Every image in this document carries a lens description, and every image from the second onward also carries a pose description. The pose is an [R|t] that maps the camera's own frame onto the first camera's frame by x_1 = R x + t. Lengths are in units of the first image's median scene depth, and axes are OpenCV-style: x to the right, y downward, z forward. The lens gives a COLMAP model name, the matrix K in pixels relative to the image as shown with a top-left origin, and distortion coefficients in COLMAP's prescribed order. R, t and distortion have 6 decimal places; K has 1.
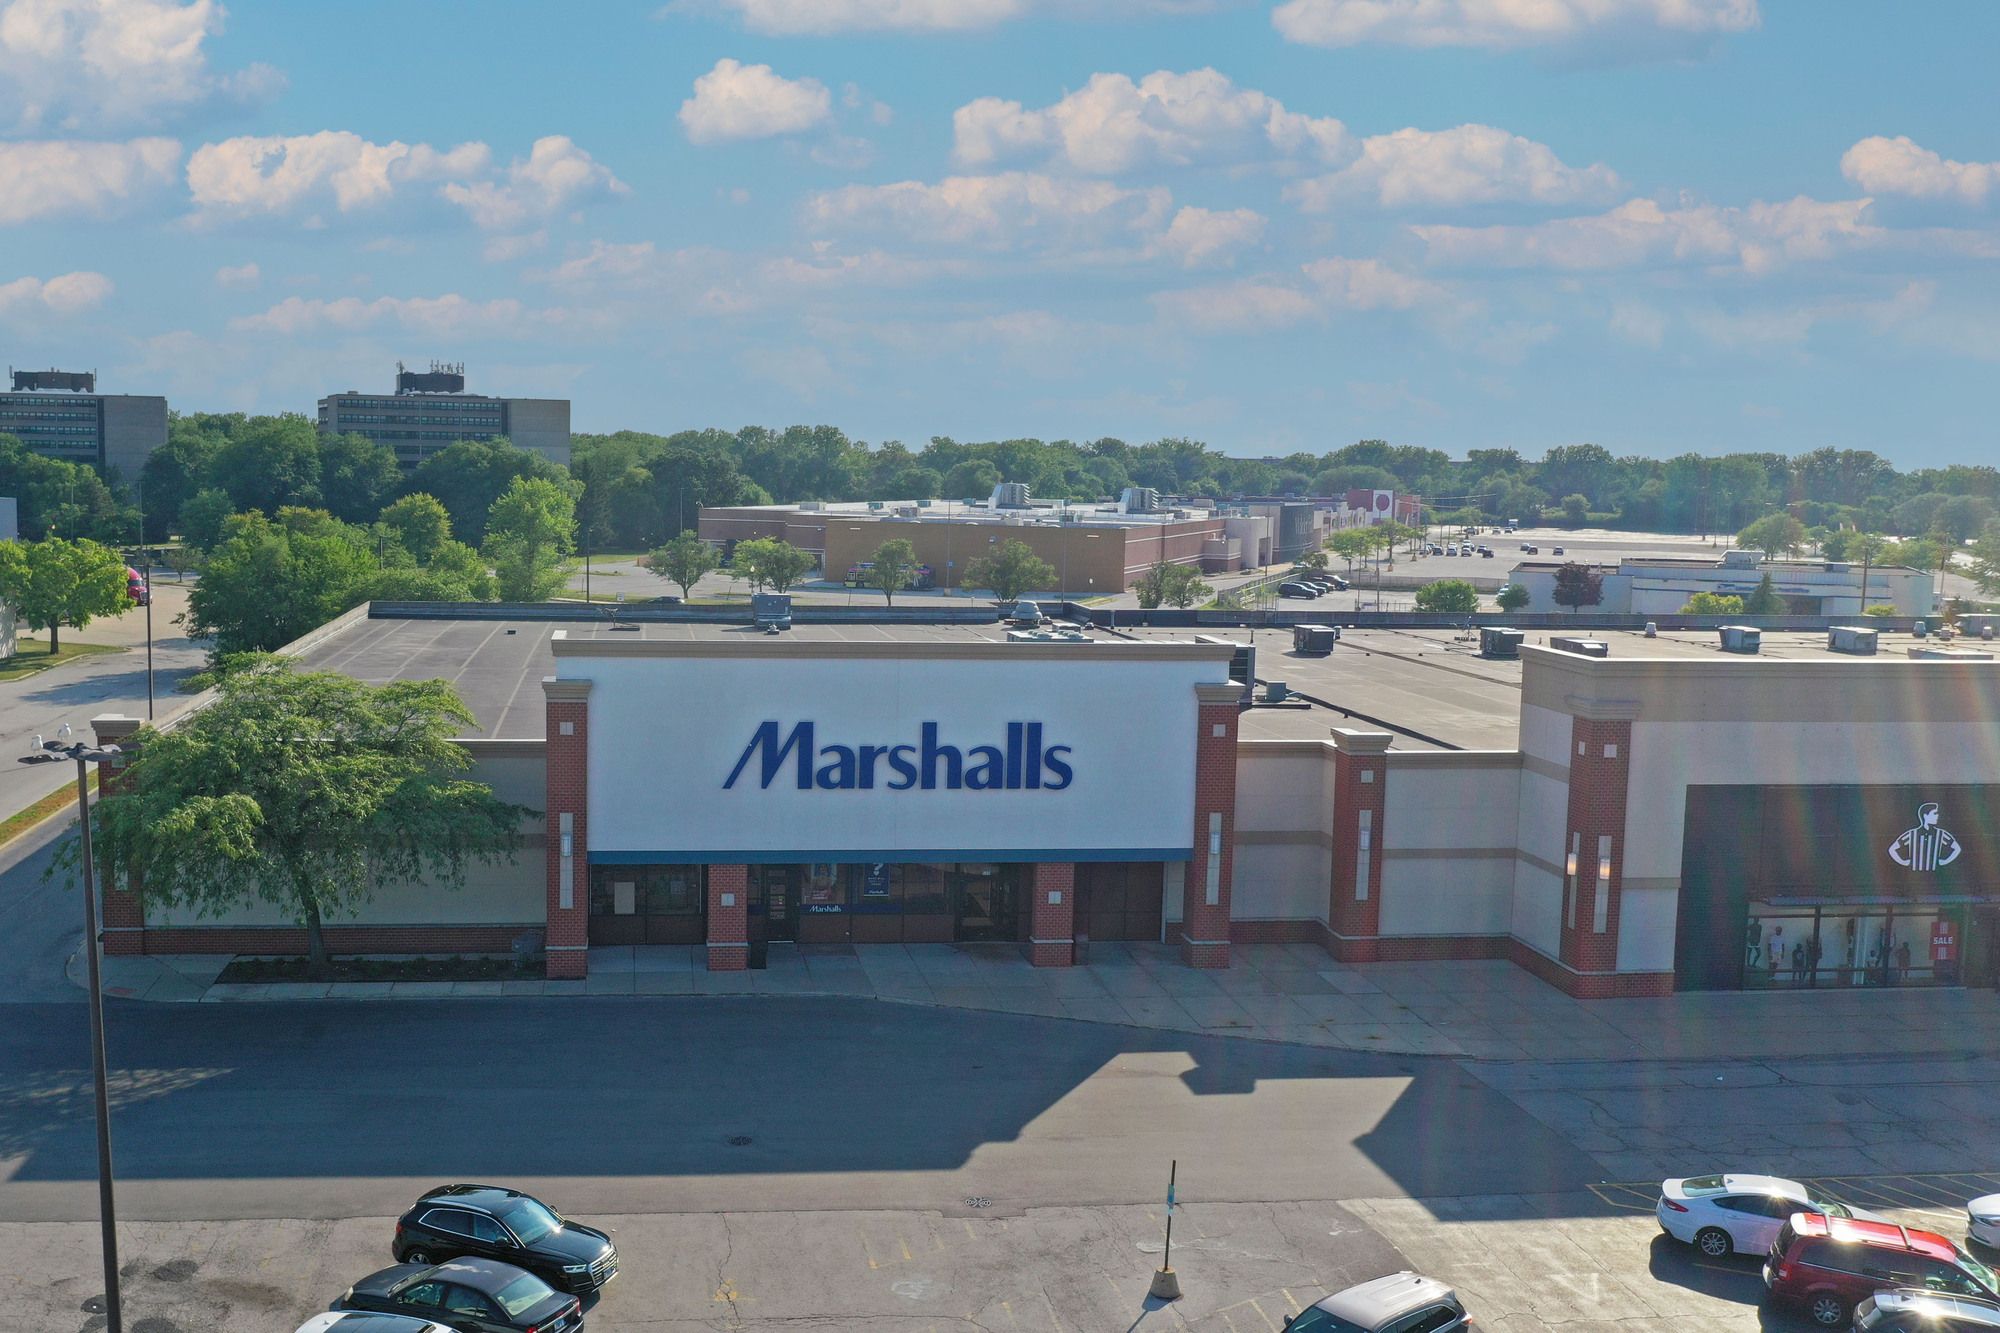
lens RADIAL K [[1914.8, 0, 822.4], [0, 1914.8, 666.7], [0, 0, 1]] dist [-0.006464, -0.017547]
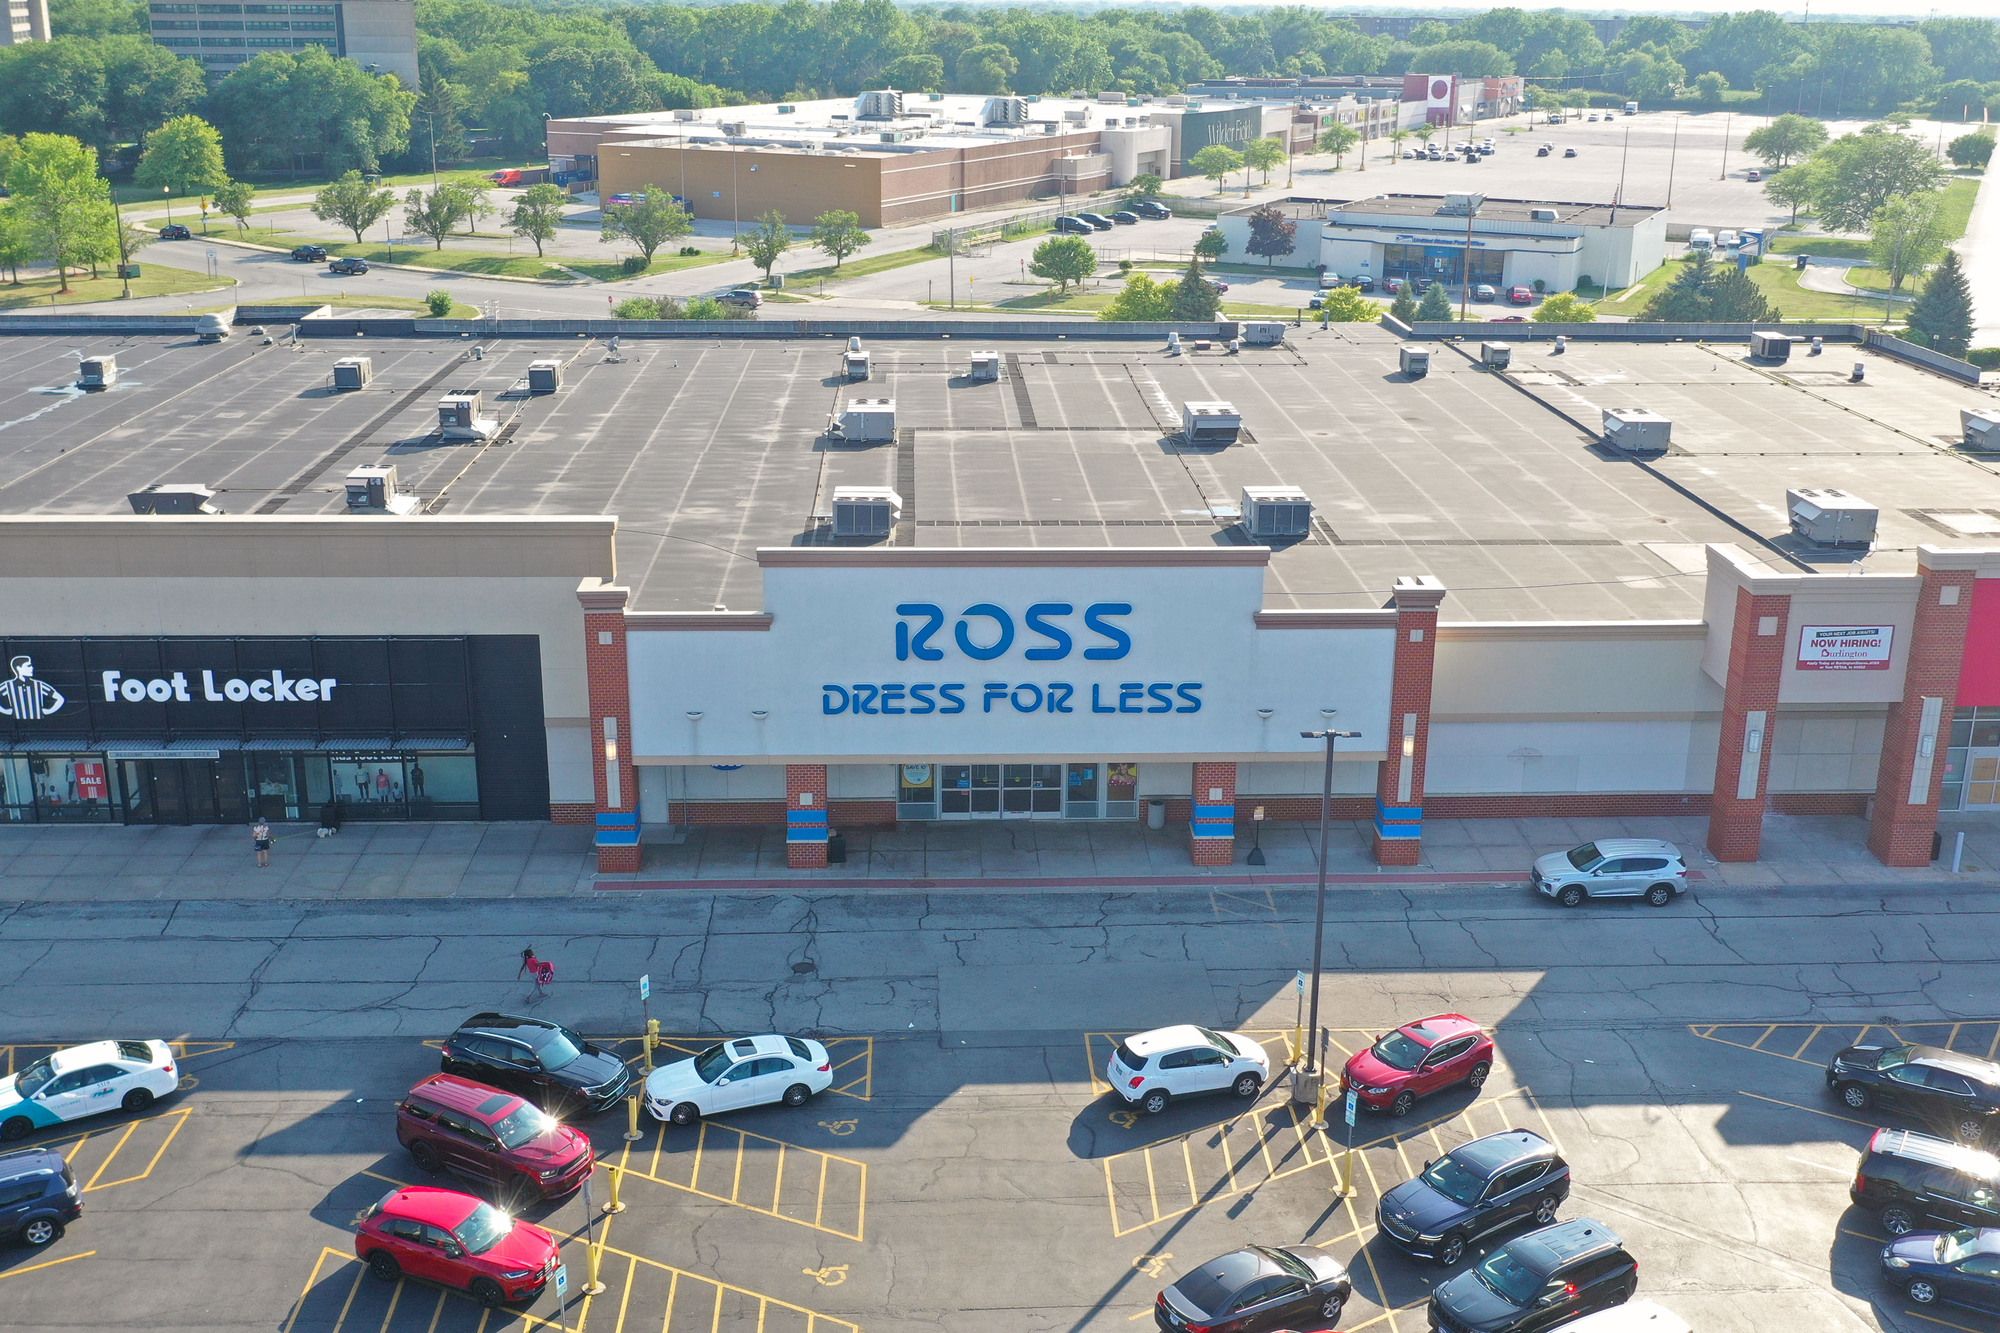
lens RADIAL K [[2026.1, 0, 998.2], [0, 2026.1, 647.0], [0, 0, 1]] dist [-0.005078, -0.009037]
pose [[0.997980, 0.012995, -0.062180, 0.333241], [-0.000279, 0.979739, 0.200278, -0.043207], [0.063523, -0.199856, 0.977764, -0.009793]]
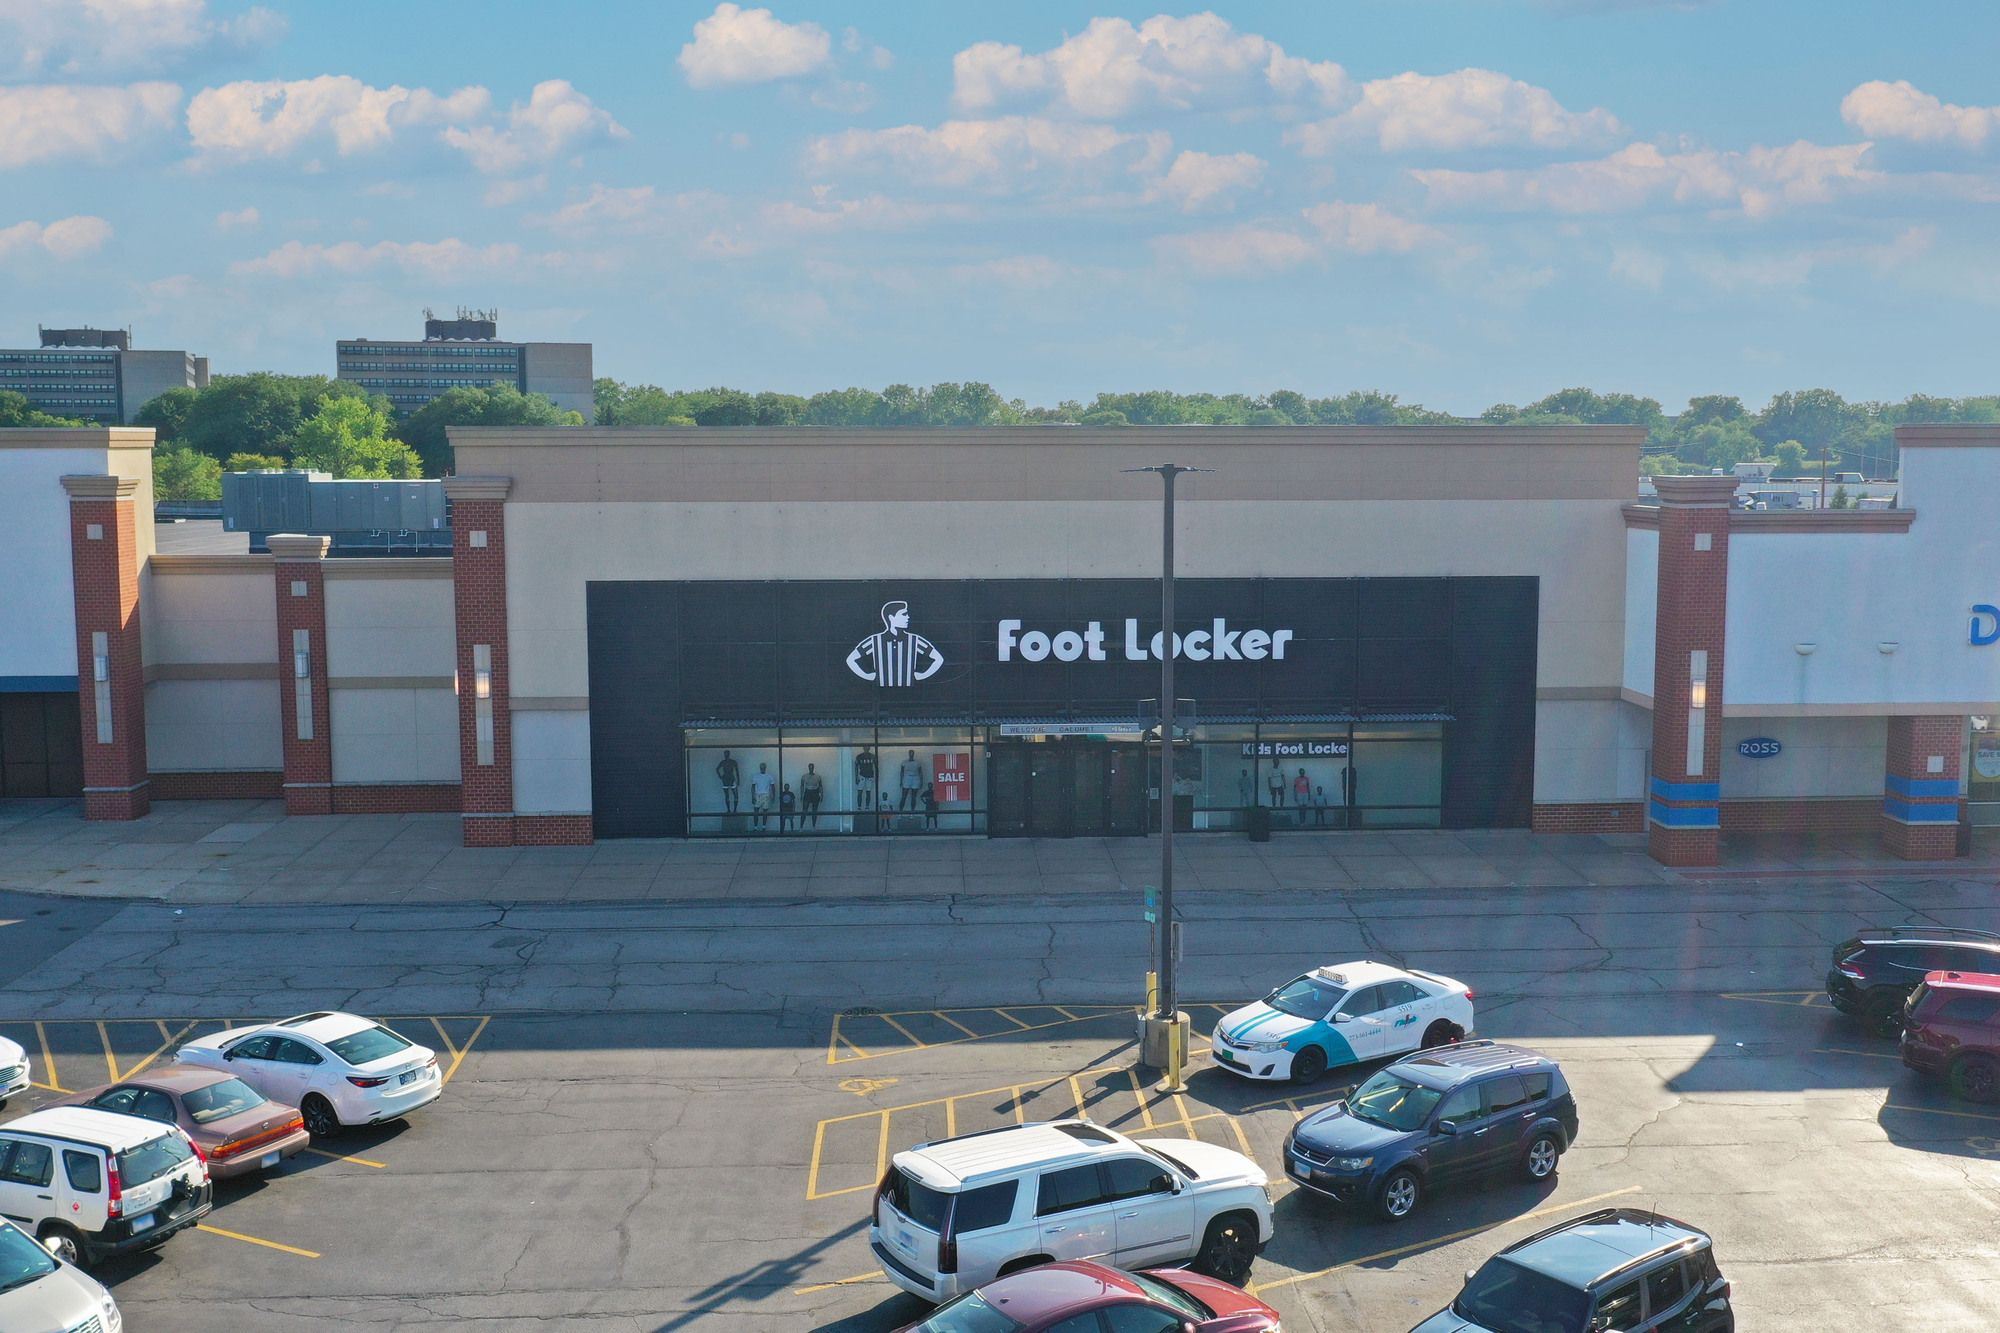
lens RADIAL K [[1998.3, 0, 1000.0], [0, 1998.3, 666.5], [0, 0, 1]] dist [-0.012167, -0.006532]
pose [[0.998140, -0.011740, -0.059819, 0.191067], [0.012016, 0.999919, 0.004250, 0.027182], [0.059764, -0.004961, 0.998200, 0.046815]]
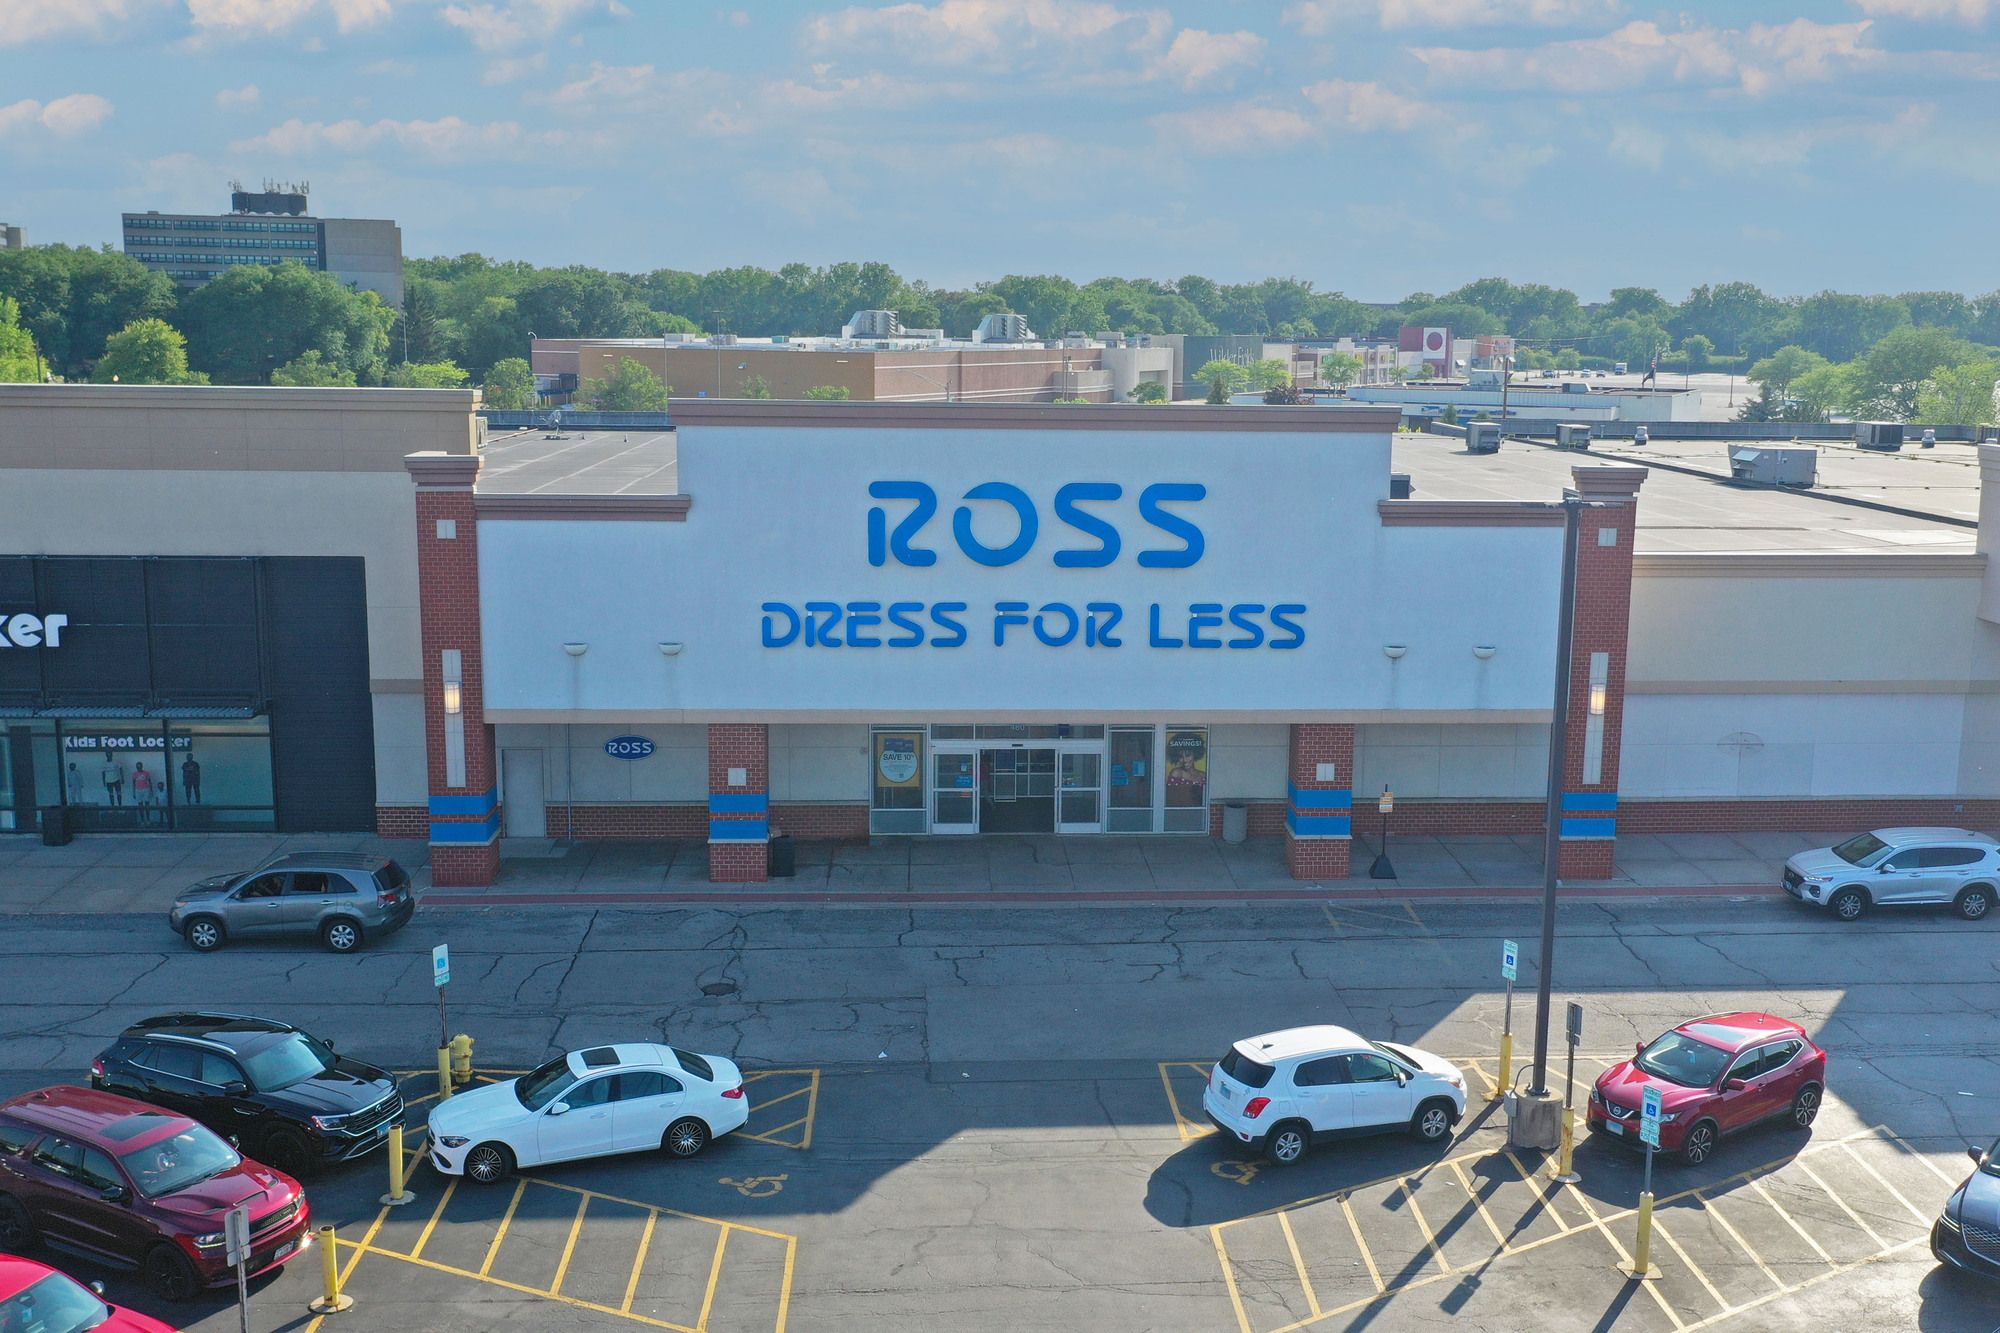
lens RADIAL K [[1999.8, 0, 1046.8], [0, 1999.8, 663.3], [0, 0, 1]] dist [-0.005975, -0.007568]
pose [[0.999316, 0.003867, -0.036787, 0.325516], [-0.001523, 0.997978, 0.063542, 0.015590], [0.036959, -0.063443, 0.997301, 0.076859]]
